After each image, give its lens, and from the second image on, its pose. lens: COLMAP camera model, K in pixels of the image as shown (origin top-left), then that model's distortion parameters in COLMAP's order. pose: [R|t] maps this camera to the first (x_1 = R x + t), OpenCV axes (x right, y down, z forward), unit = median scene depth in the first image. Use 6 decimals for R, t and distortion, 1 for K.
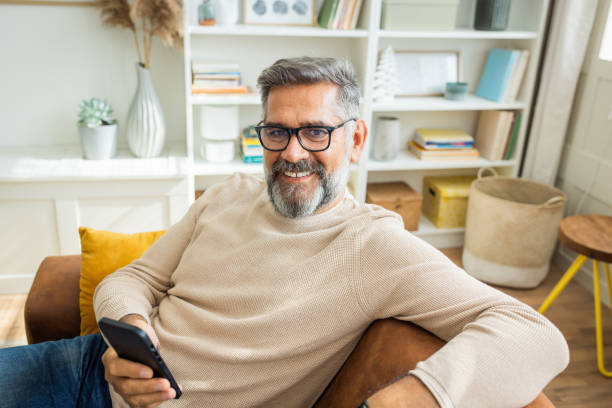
lens RADIAL K [[621.5, 0, 306.0], [0, 621.5, 204.0], [0, 0, 1]] dist [0.009679, 0.019308]
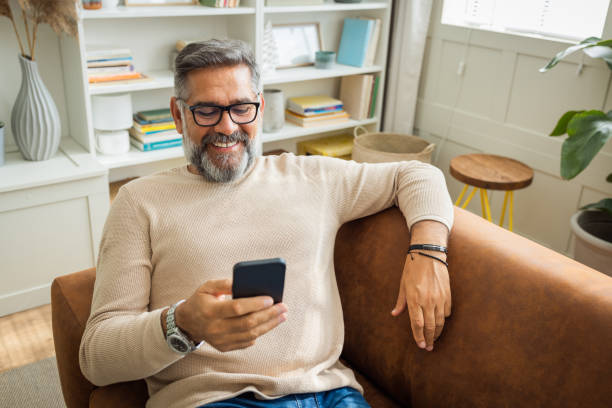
lens RADIAL K [[621.5, 0, 306.0], [0, 621.5, 204.0], [0, 0, 1]] dist [0.009679, 0.019308]
pose [[0.903935, -0.167549, 0.393483, -0.272158], [0.149475, 0.985811, 0.076383, -0.022231], [-0.400698, -0.010230, 0.916153, 0.016152]]
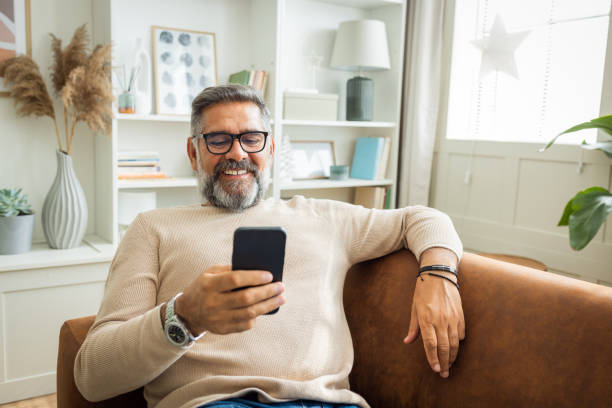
lens RADIAL K [[603.5, 0, 306.0], [0, 603.5, 204.0], [0, 0, 1]] dist [0.006781, 0.003238]
pose [[0.917171, -0.058876, 0.394121, -0.276071], [0.147255, 0.969095, -0.197915, 0.093718], [-0.370288, 0.239558, 0.897496, 0.027857]]
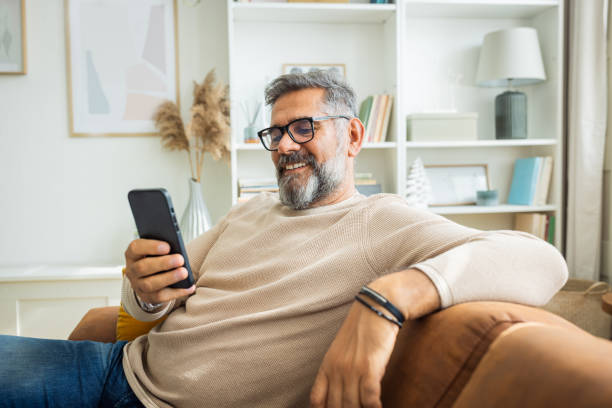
lens RADIAL K [[621.5, 0, 306.0], [0, 621.5, 204.0], [0, 0, 1]] dist [0.009679, 0.019308]
pose [[0.994475, -0.047238, -0.093741, 0.037295], [0.014402, 0.945978, -0.323910, 0.173127], [0.103978, 0.320770, 0.941432, -0.018412]]
